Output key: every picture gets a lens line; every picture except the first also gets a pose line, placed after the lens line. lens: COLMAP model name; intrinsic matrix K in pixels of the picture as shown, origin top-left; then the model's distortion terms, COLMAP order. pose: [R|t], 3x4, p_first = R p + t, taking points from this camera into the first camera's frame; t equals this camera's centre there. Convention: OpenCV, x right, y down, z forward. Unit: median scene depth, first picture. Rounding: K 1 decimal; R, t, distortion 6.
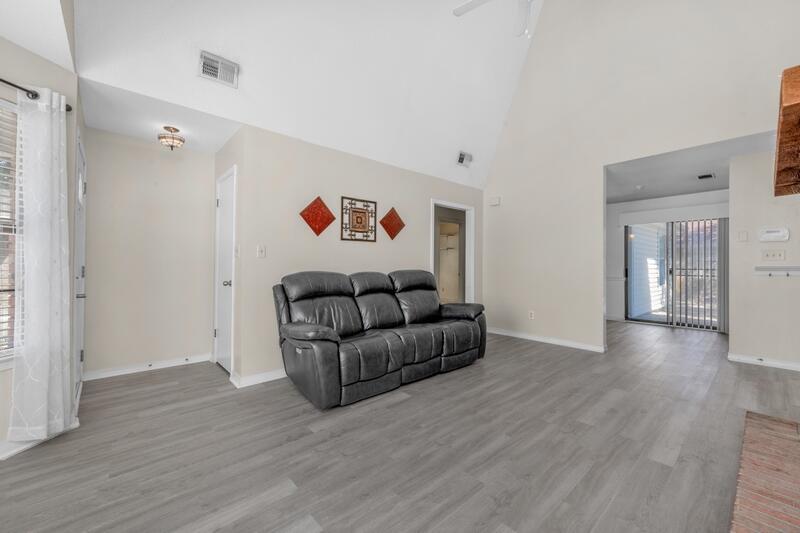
lens RADIAL K [[327.6, 0, 373.8], [0, 327.6, 264.0], [0, 0, 1]] dist [0.015914, -0.002731]
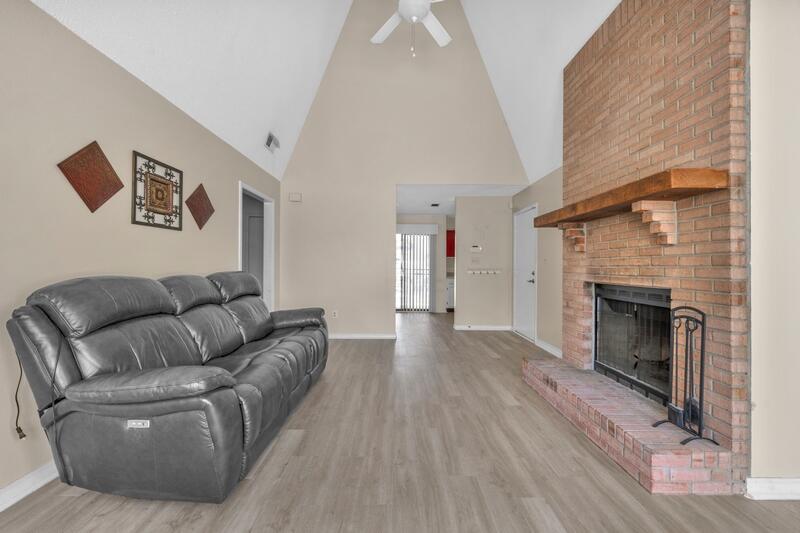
lens RADIAL K [[345.0, 0, 402.3], [0, 345.0, 265.3], [0, 0, 1]] dist [0.024962, -0.000042]
pose [[0.622853, 0.006007, 0.782316, -0.285310], [-0.010476, 0.999945, 0.000663, -0.001864], [-0.782269, -0.008608, 0.622882, 0.207144]]
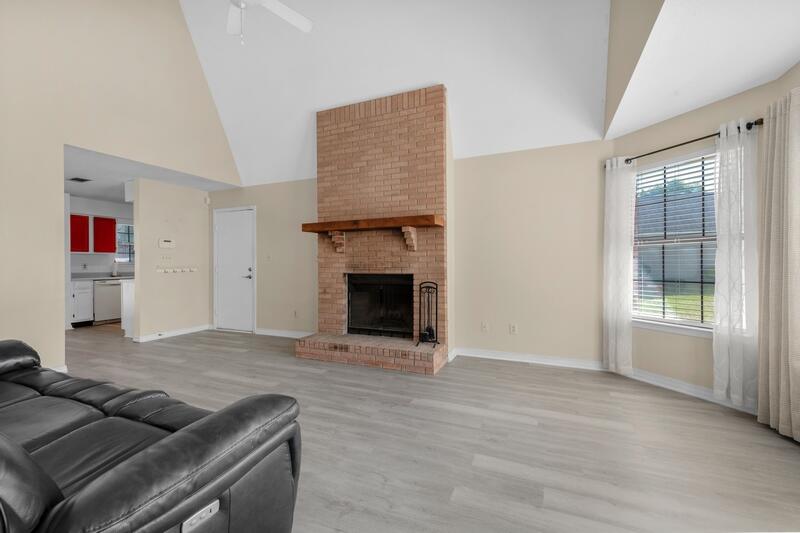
lens RADIAL K [[327.6, 0, 404.9], [0, 327.6, 261.6], [0, 0, 1]] dist [0.015914, -0.002731]
pose [[-0.463350, 0.003926, 0.886167, -0.441548], [0.002306, 0.999992, -0.003225, -0.002444], [-0.886172, 0.000550, -0.463356, 0.670817]]
